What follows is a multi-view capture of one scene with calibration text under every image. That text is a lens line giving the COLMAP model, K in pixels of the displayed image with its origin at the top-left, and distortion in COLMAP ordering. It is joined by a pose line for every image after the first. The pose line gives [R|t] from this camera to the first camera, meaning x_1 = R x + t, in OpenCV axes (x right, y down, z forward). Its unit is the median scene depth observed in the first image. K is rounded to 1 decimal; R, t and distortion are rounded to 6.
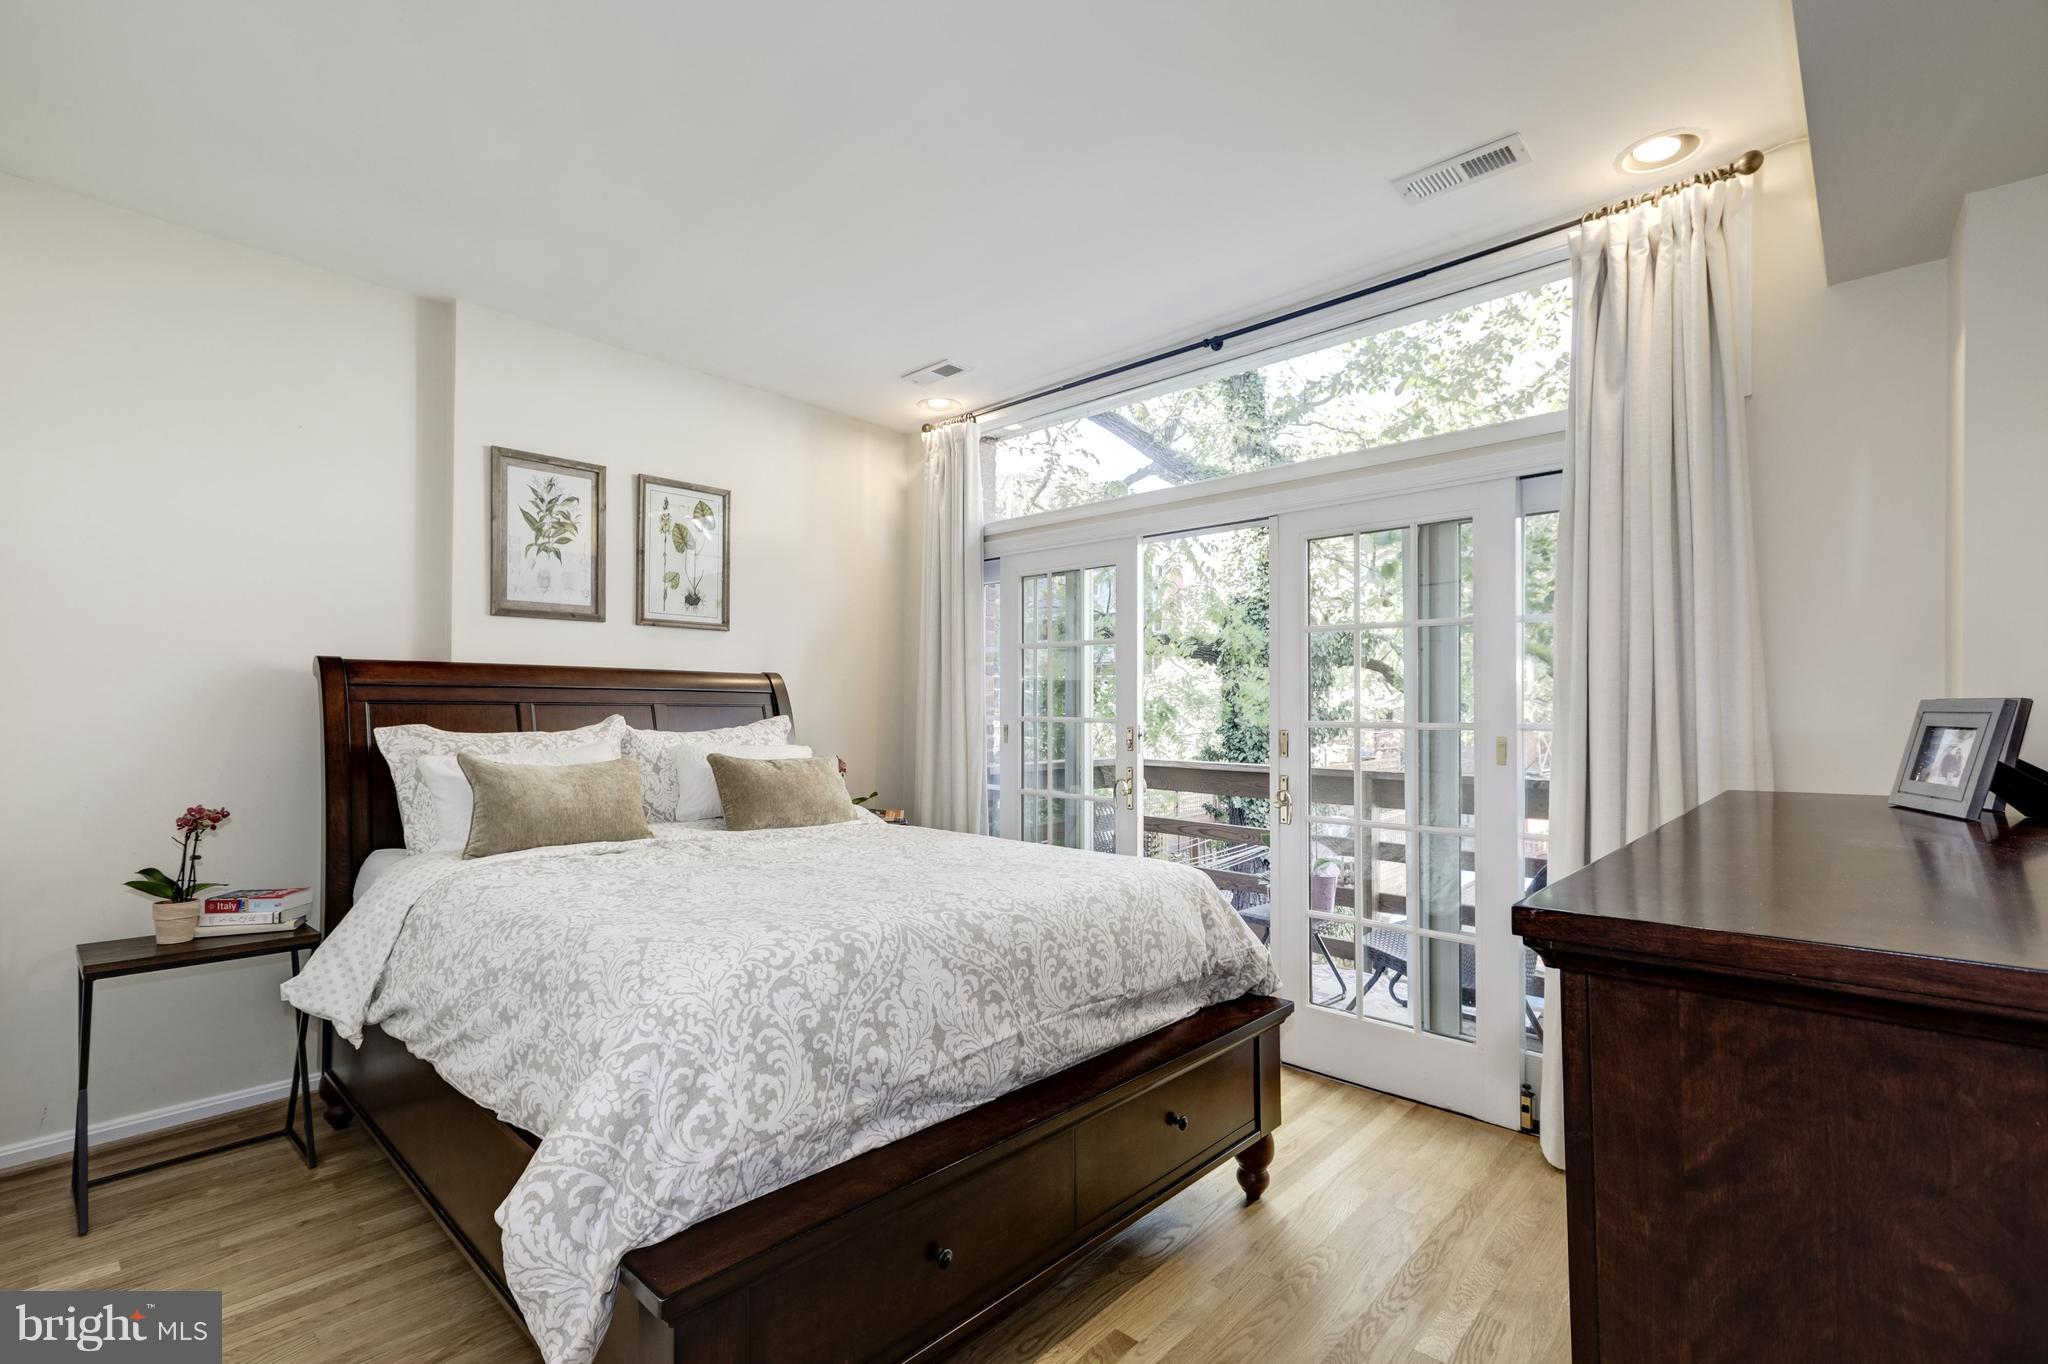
lens RADIAL K [[923.1, 0, 962.4], [0, 923.1, 699.2], [0, 0, 1]] dist [0.000934, 0.000073]
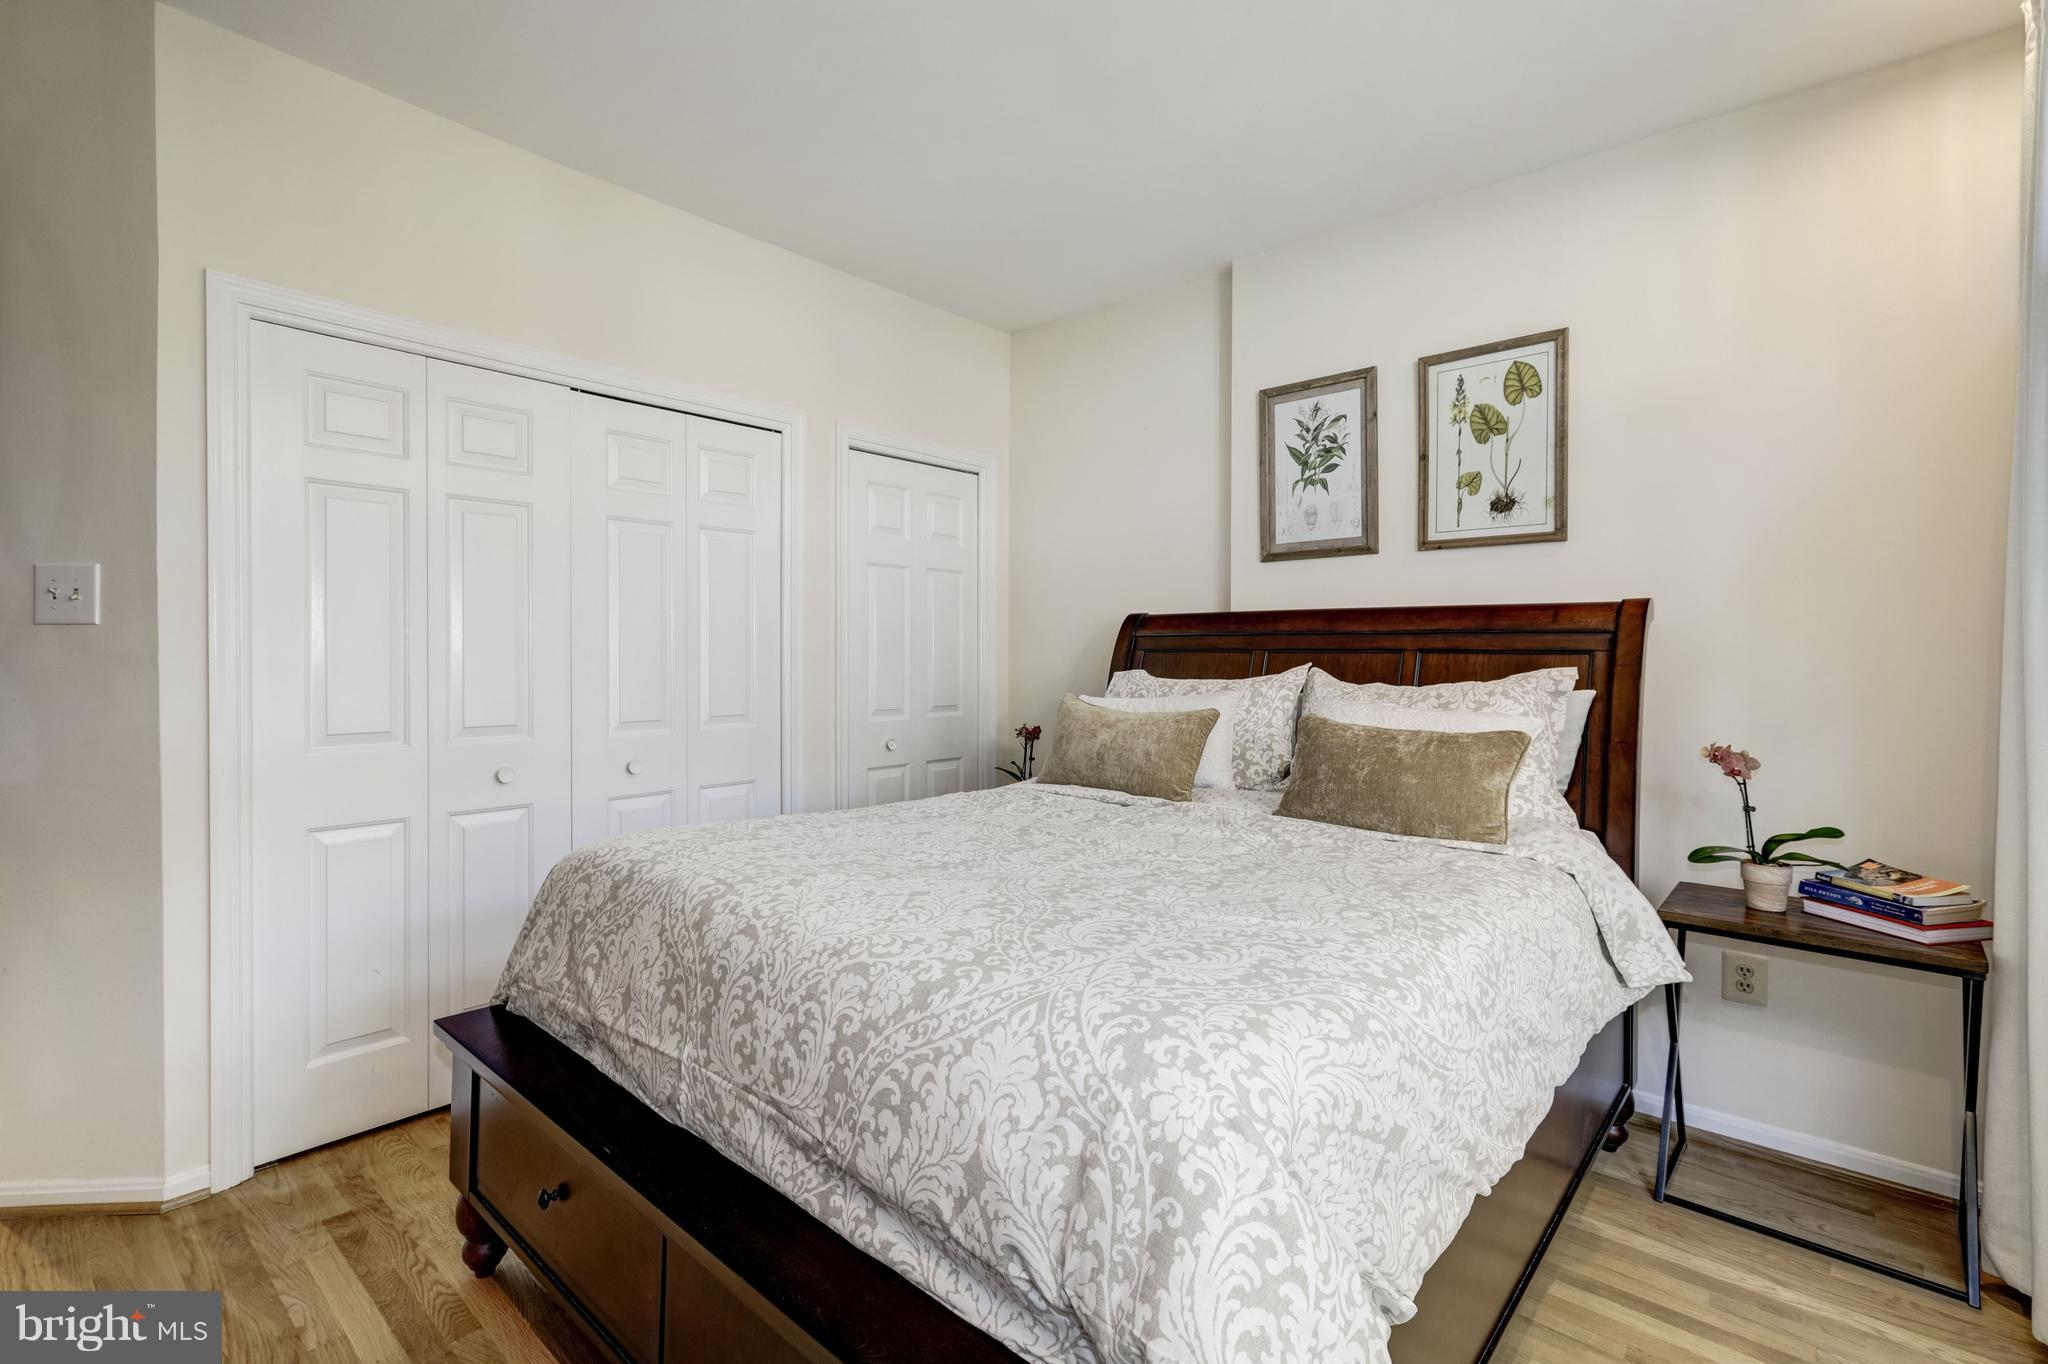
lens RADIAL K [[929.1, 0, 1030.9], [0, 929.1, 677.7], [0, 0, 1]] dist [0.003685, 0.000554]
pose [[0.068007, 0.017774, -0.997527, 0.455872], [0.002902, 0.999834, 0.018013, 0.013969], [0.997681, -0.004120, 0.067944, 0.661759]]
